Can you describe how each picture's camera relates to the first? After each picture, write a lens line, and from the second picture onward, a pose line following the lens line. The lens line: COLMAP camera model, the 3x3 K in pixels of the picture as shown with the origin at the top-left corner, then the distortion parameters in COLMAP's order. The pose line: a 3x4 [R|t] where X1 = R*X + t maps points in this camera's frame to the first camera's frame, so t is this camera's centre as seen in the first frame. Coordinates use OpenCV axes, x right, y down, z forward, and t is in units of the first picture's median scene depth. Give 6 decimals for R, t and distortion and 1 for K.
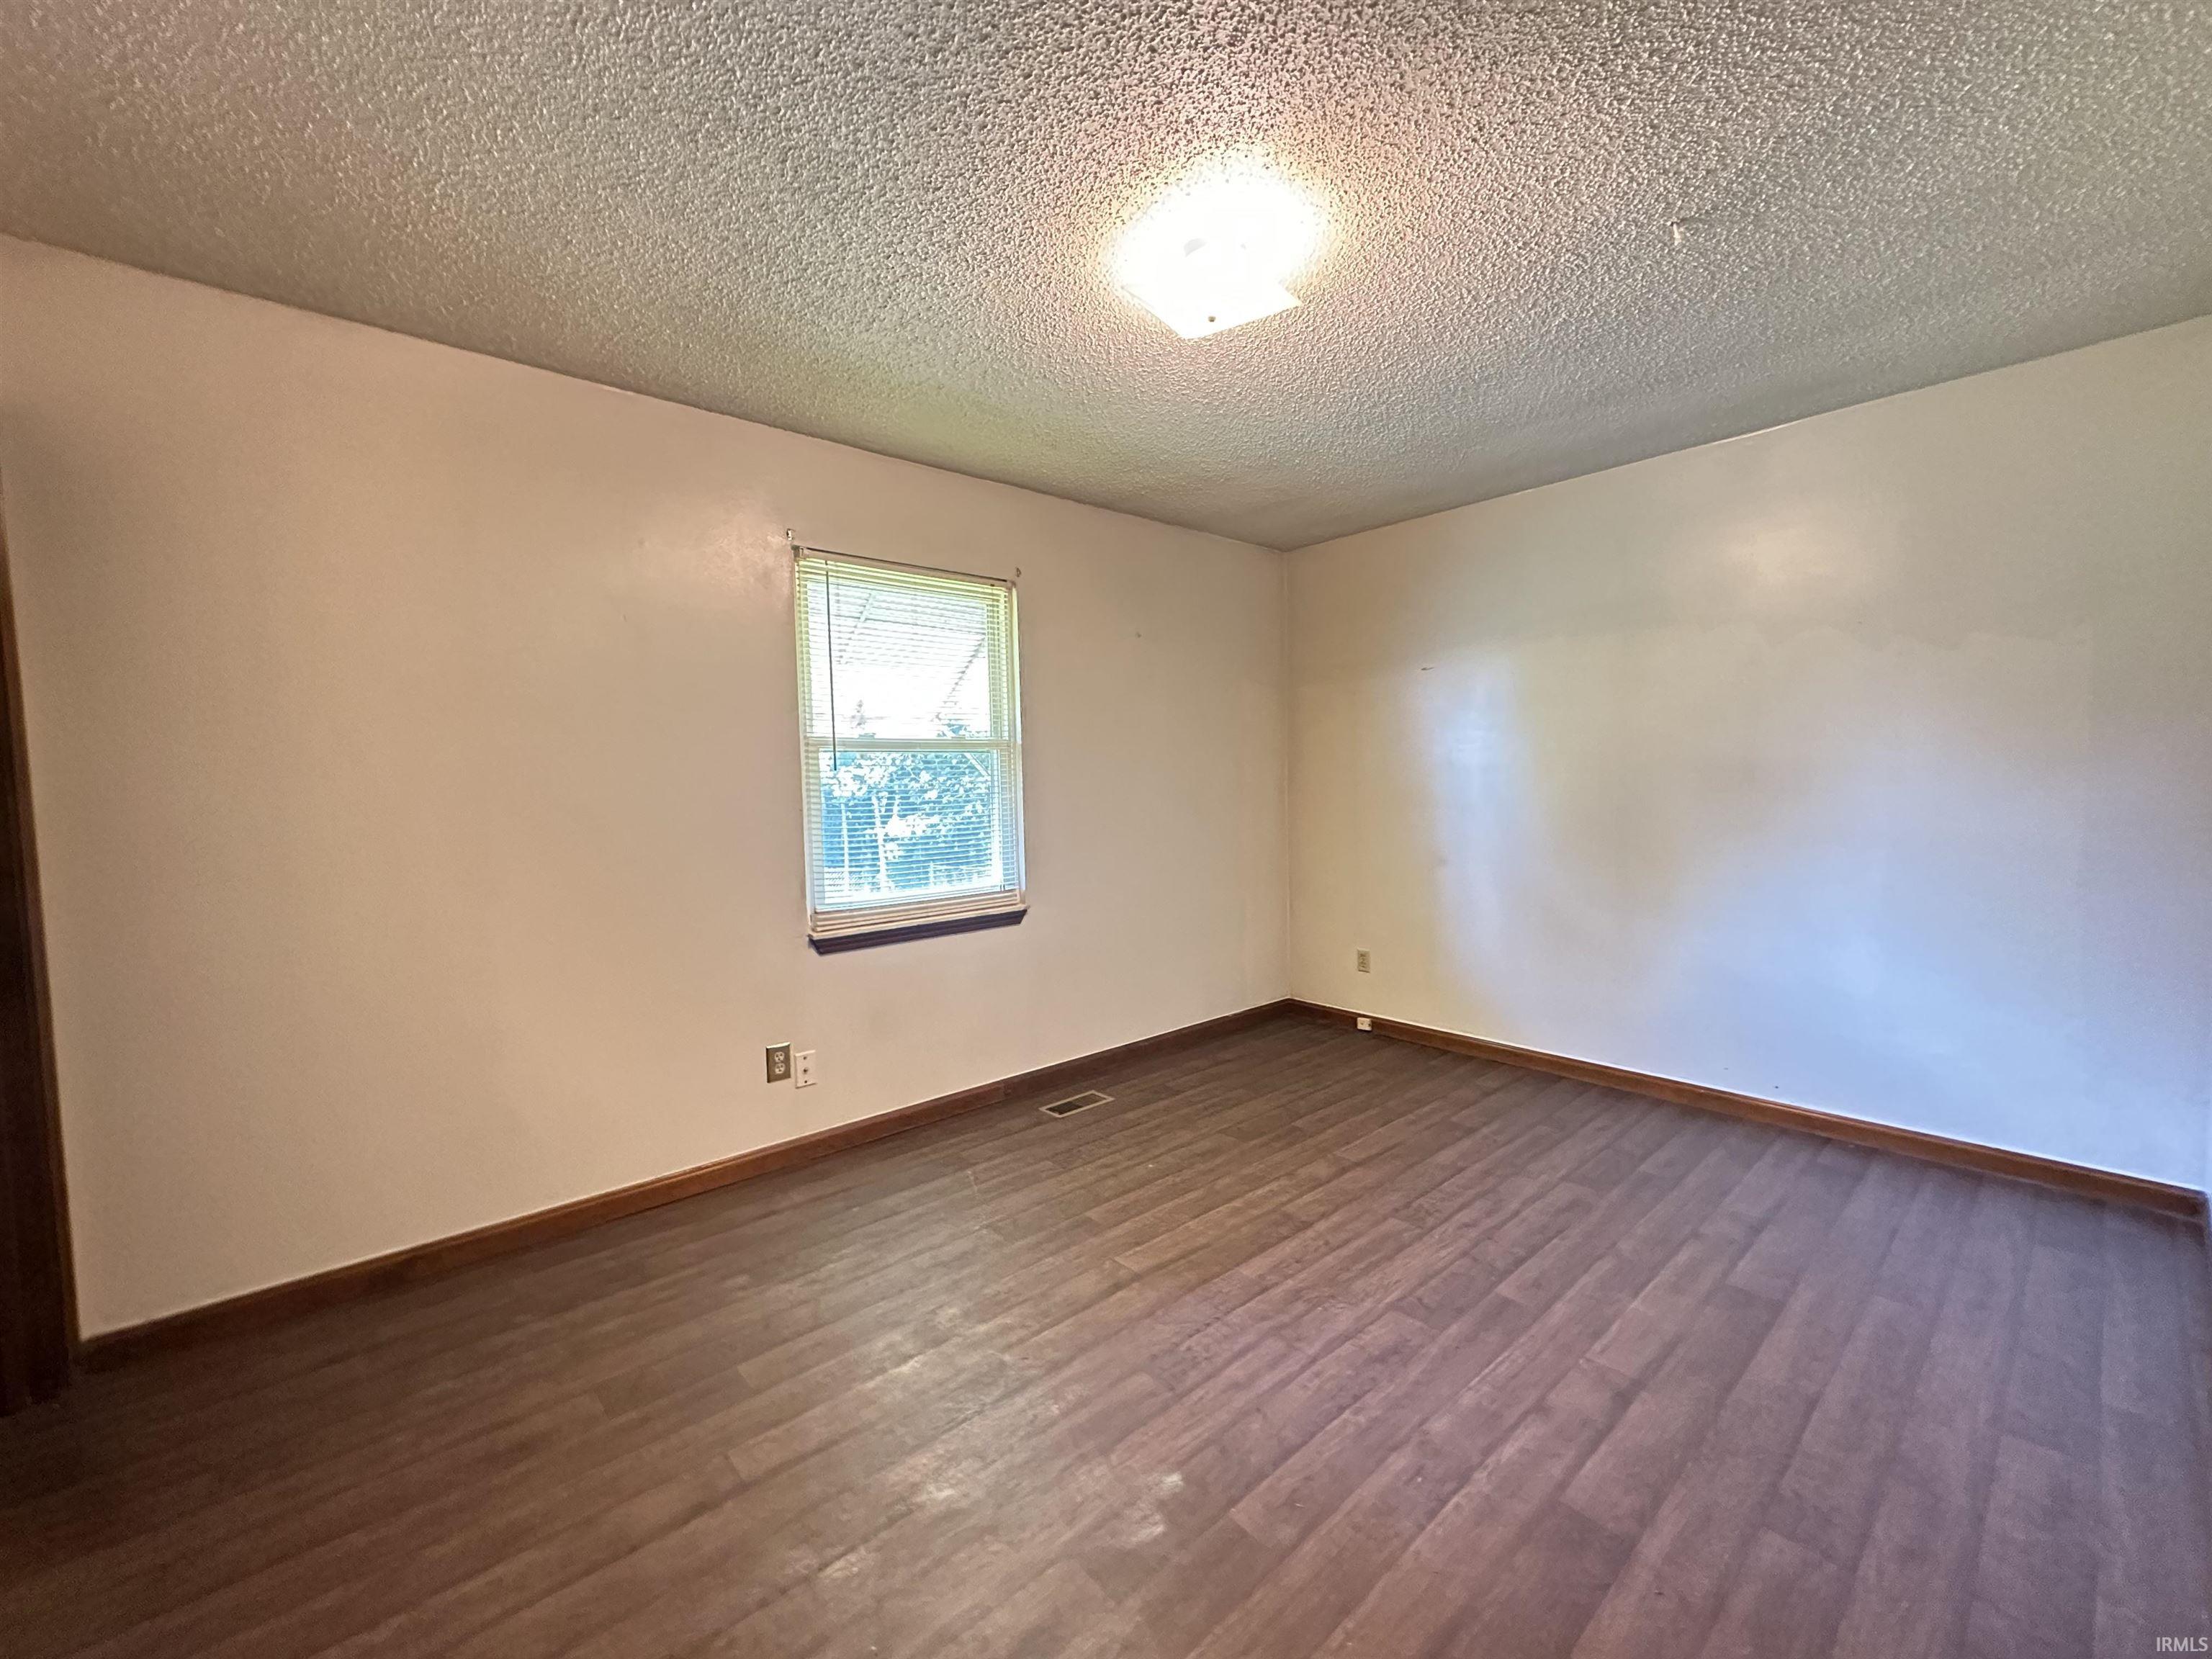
lens RADIAL K [[884.7, 0, 1114.3], [0, 884.7, 837.1], [0, 0, 1]] dist [0.001279, 0.000119]
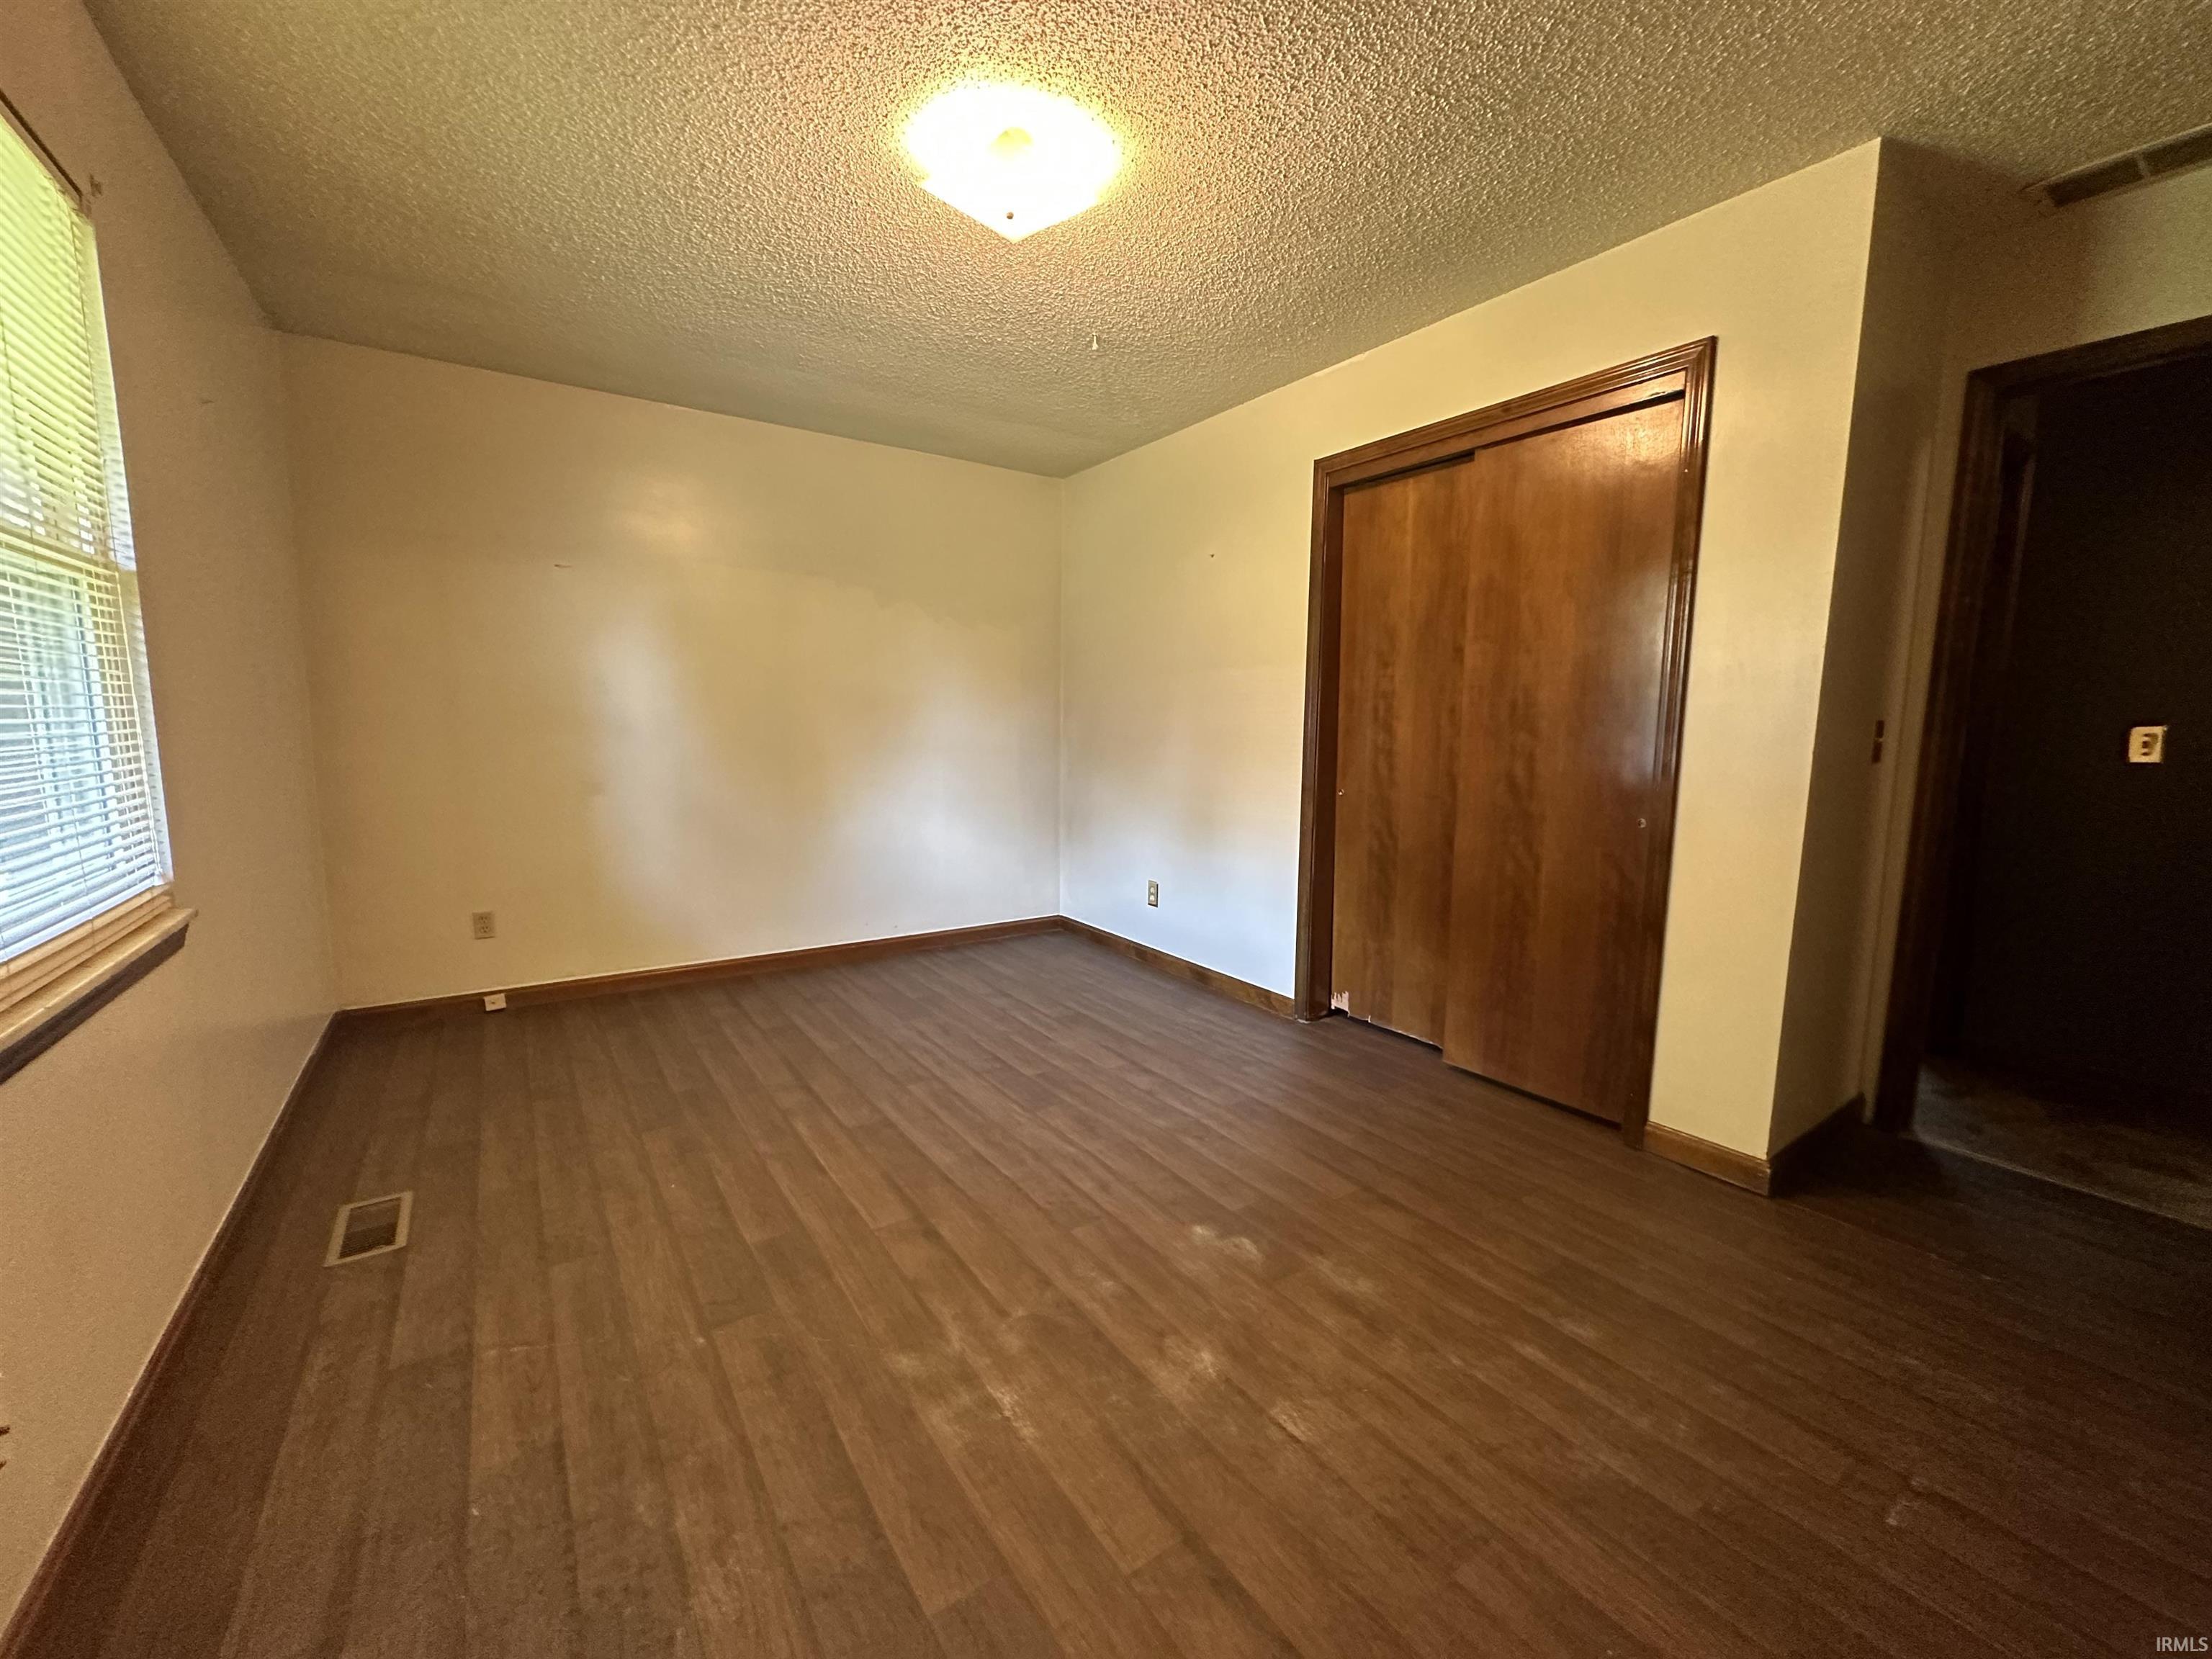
lens RADIAL K [[884.7, 0, 1113.3], [0, 884.7, 825.6], [0, 0, 1]] dist [0.001279, 0.000119]
pose [[0.112844, -0.094148, 0.989142, -0.717532], [0.053429, 0.994636, 0.088575, 0.022168], [-0.992175, 0.042854, 0.117269, 0.596888]]
